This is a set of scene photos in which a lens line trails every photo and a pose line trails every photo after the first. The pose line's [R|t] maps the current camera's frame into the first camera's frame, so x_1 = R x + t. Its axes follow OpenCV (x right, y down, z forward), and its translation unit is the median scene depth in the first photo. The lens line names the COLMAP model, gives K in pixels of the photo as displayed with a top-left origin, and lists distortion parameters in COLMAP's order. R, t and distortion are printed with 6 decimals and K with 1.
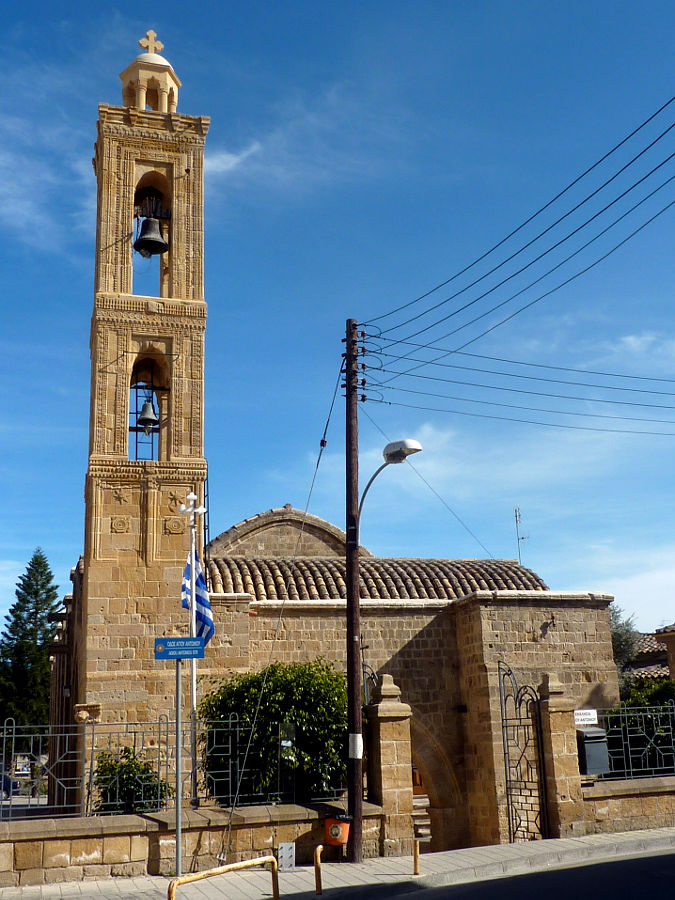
lens RADIAL K [[1091.2, 0, 337.5], [0, 1091.2, 450.0], [0, 0, 1]] dist [-0.010522, -0.014495]
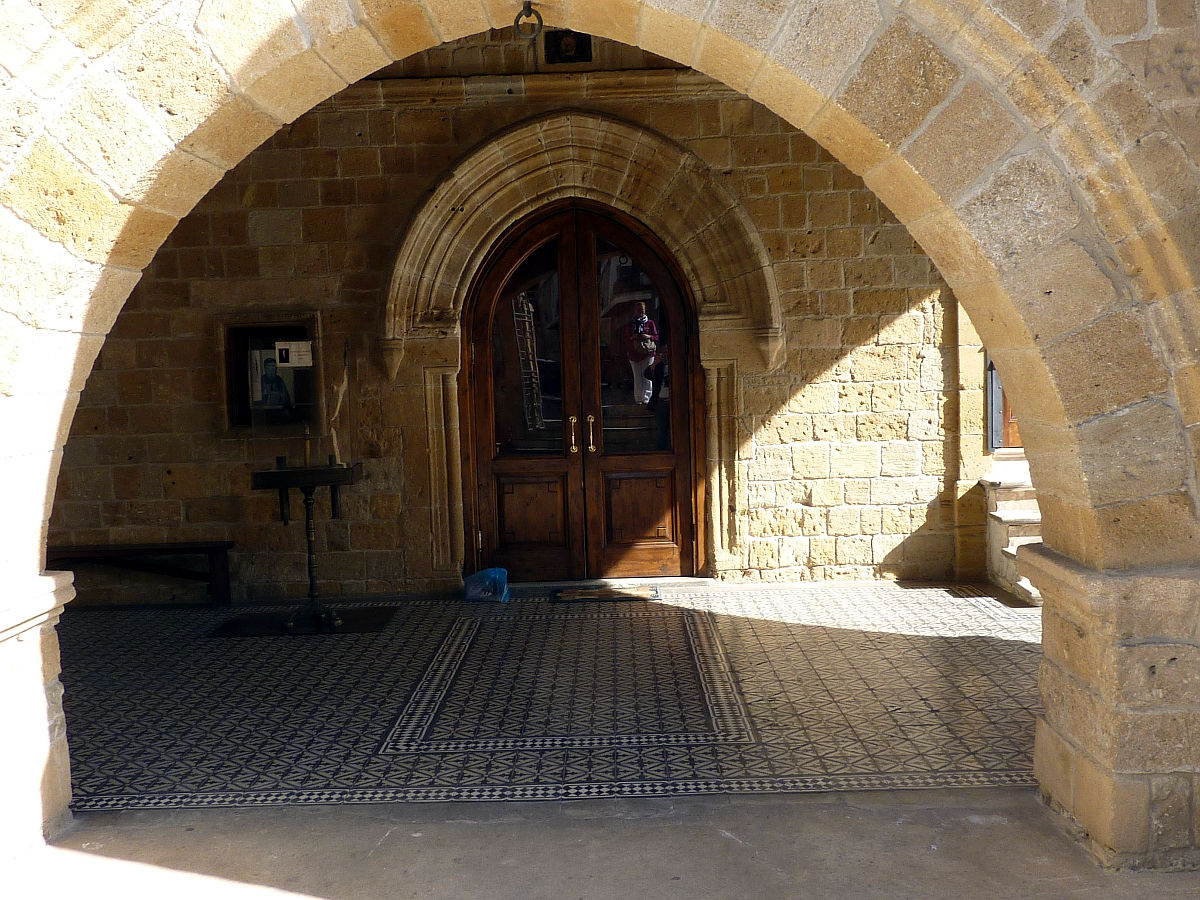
lens RADIAL K [[1454.9, 0, 600.0], [0, 1454.9, 450.0], [0, 0, 1]] dist [-0.010522, -0.014495]
pose [[0.977669, 0.014158, -0.209674, 0.066667], [0.059817, 0.937708, 0.342235, 0.236463], [0.201459, -0.347135, 0.915921, 0.797815]]
